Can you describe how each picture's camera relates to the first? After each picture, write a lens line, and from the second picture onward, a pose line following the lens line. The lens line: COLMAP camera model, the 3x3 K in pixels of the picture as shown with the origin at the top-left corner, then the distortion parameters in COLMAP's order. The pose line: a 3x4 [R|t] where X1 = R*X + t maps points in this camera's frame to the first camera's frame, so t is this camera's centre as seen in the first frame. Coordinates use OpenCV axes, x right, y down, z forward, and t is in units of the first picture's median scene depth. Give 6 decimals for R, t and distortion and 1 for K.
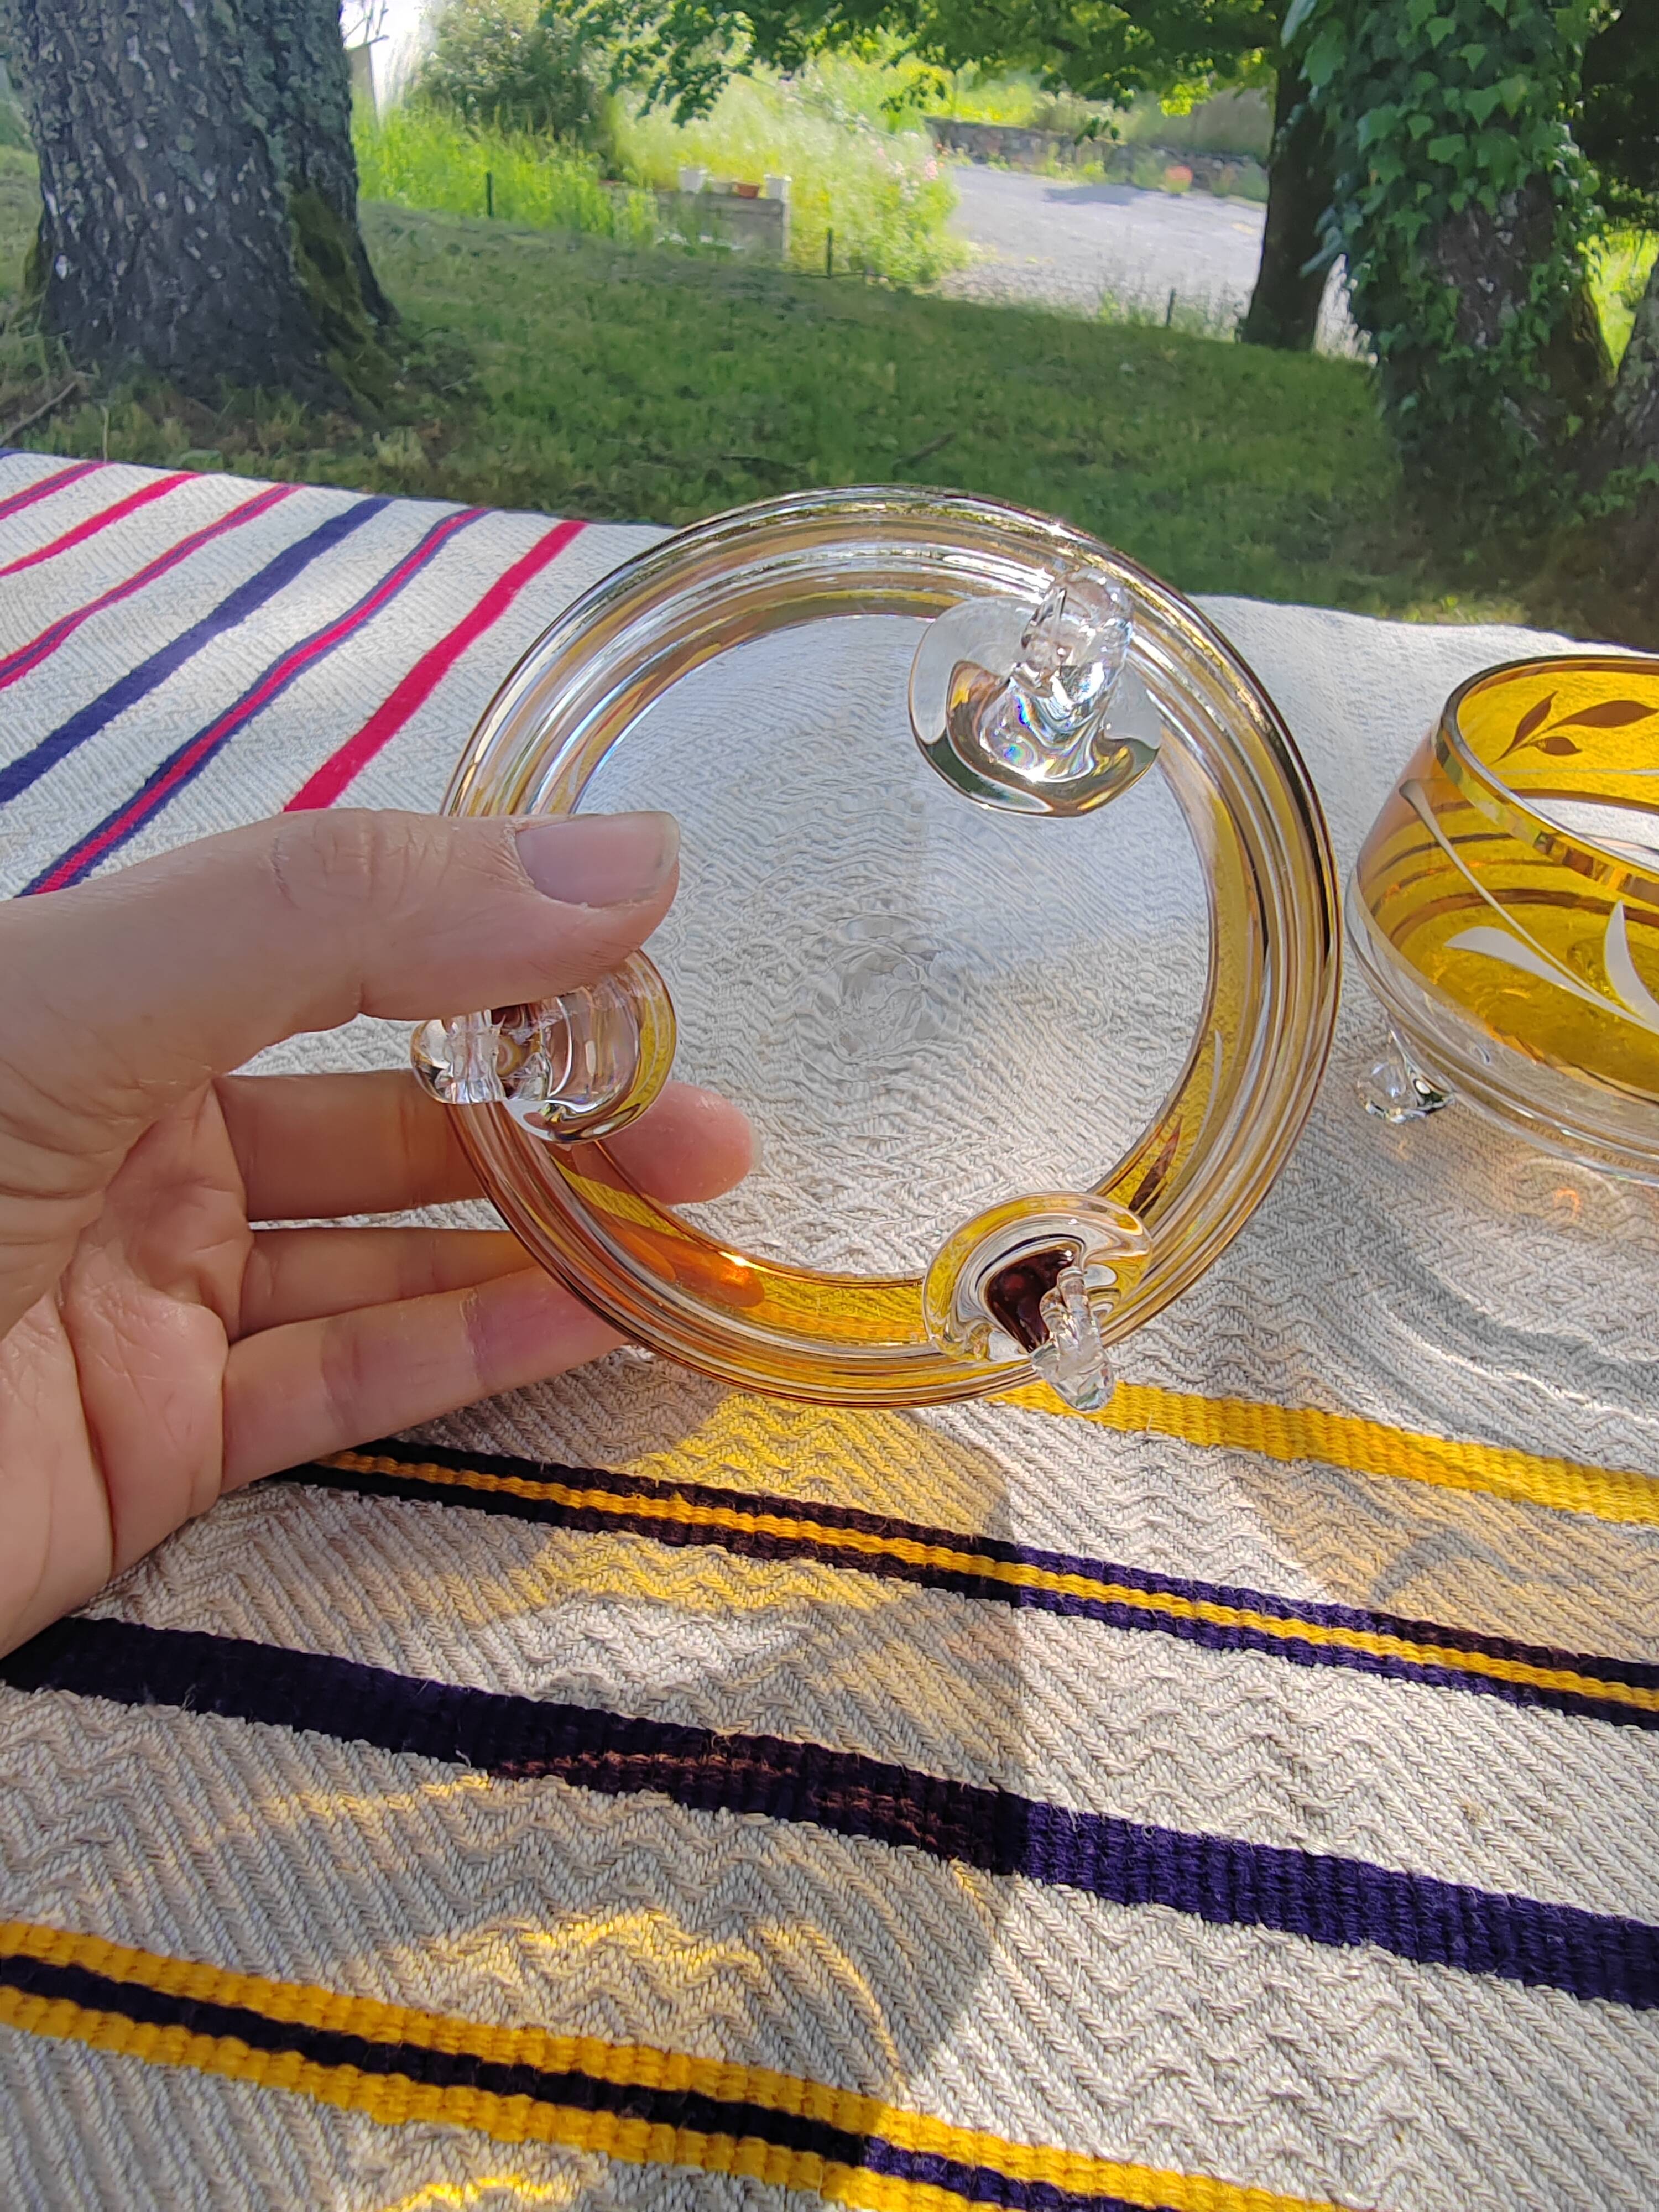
lens RADIAL K [[1508.2, 0, 839.7], [0, 1508.2, 1108.6], [0, 0, 1]] dist [0.002593, -0.008413]
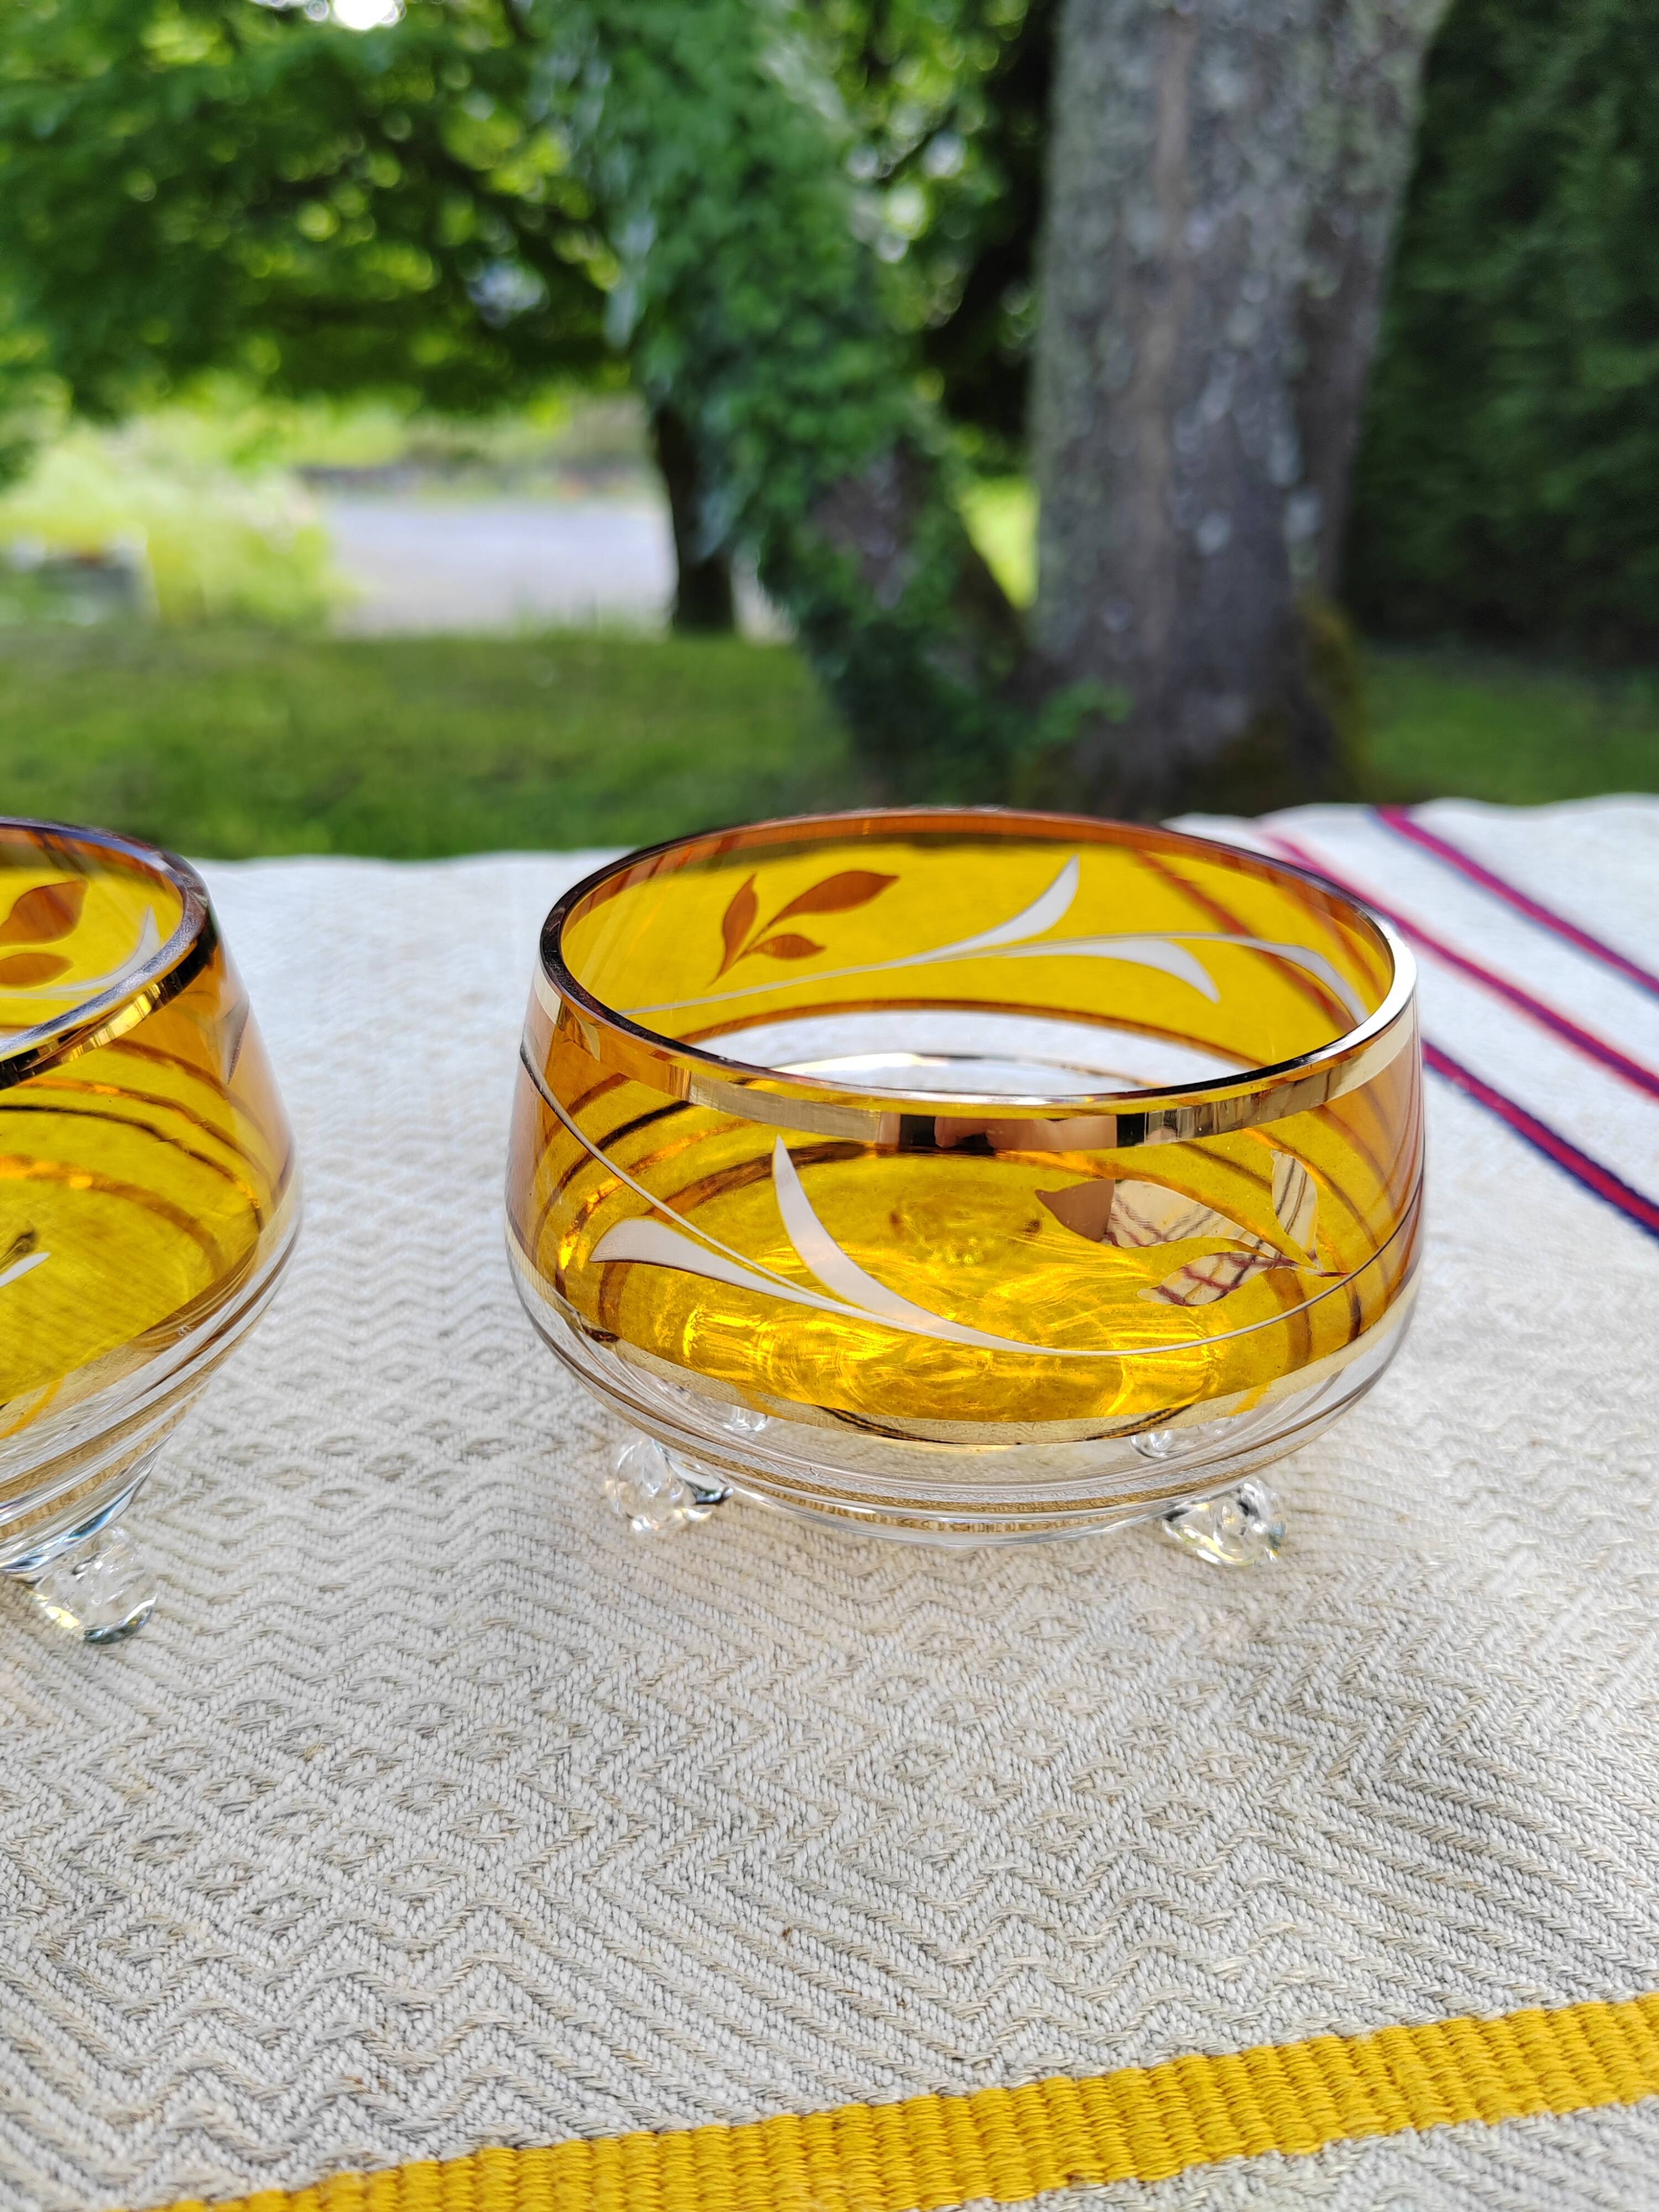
lens RADIAL K [[1765.2, 0, 832.9], [0, 1765.2, 1099.7], [0, 0, 1]] dist [0.031624, -0.091593]
pose [[0.942903, -0.198239, 0.267648, 0.416431], [0.253342, 0.948546, -0.189942, -0.007281], [-0.216222, 0.246903, 0.944609, 0.352153]]
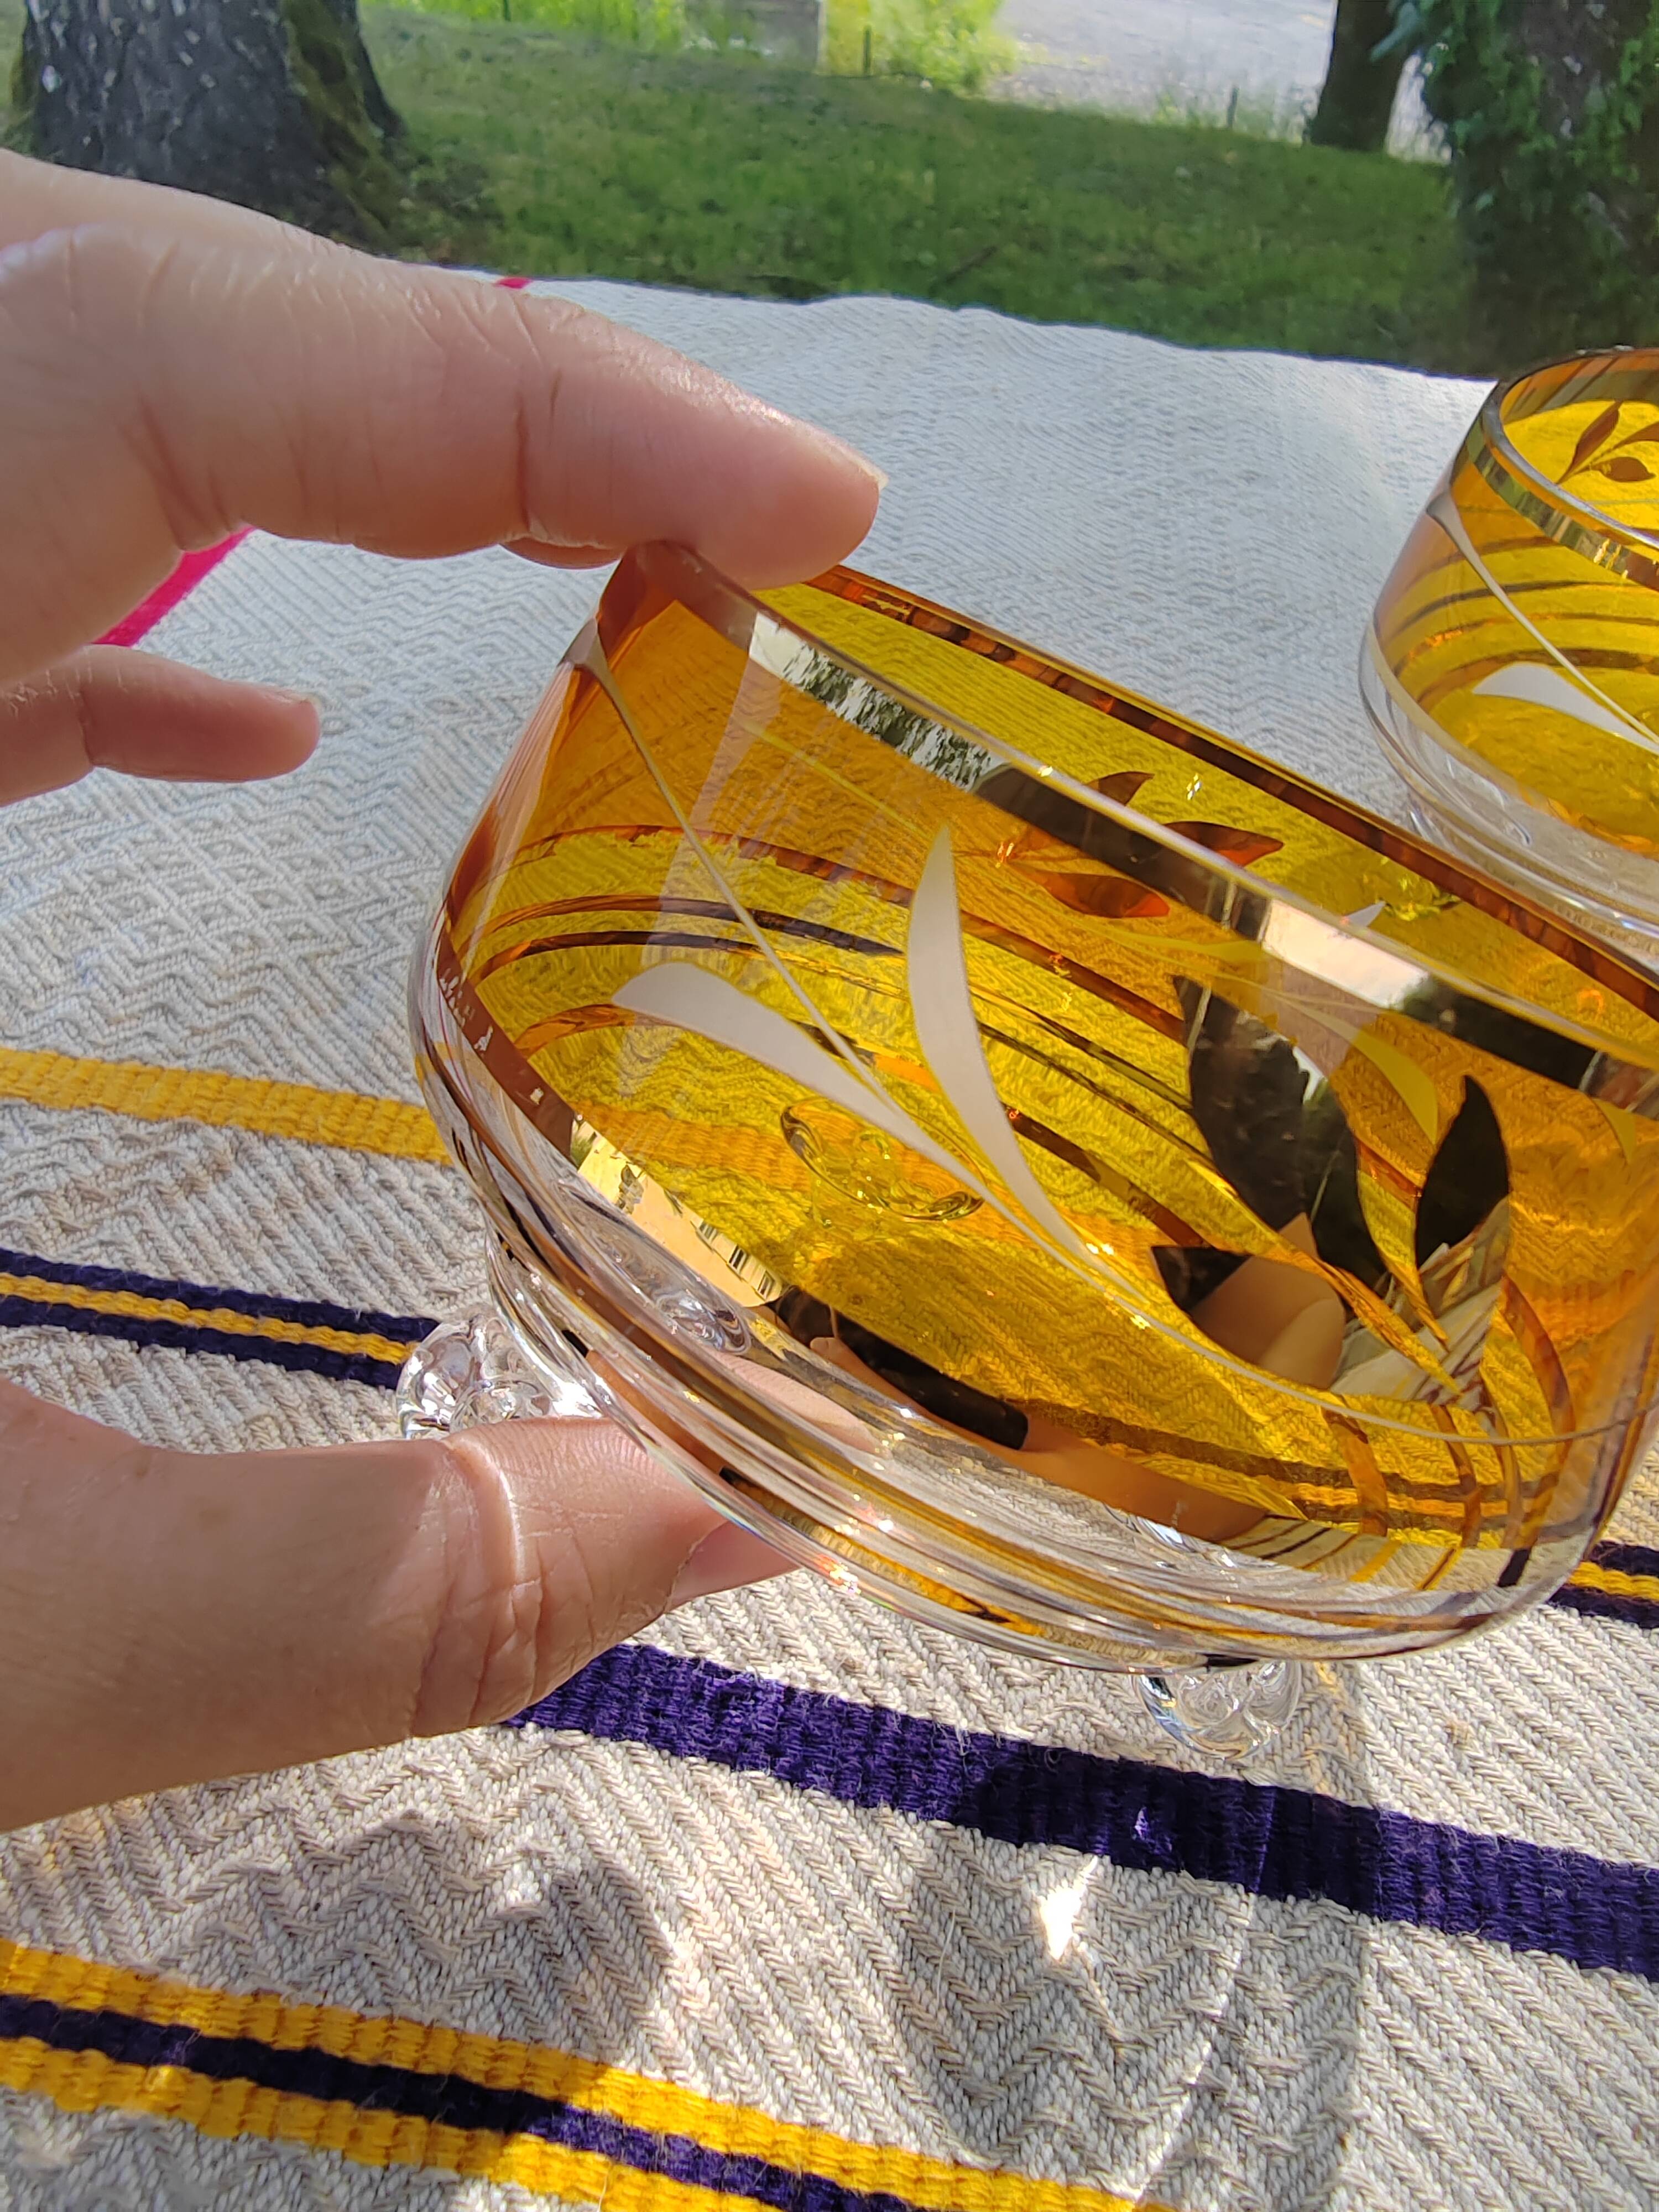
lens RADIAL K [[1508.2, 0, 839.7], [0, 1508.2, 1108.6], [0, 0, 1]] dist [0.002593, -0.008413]
pose [[0.999510, -0.003278, -0.031134, 0.110688], [0.006070, 0.995922, 0.090015, 0.055042], [0.030712, -0.090159, 0.995454, 0.207820]]
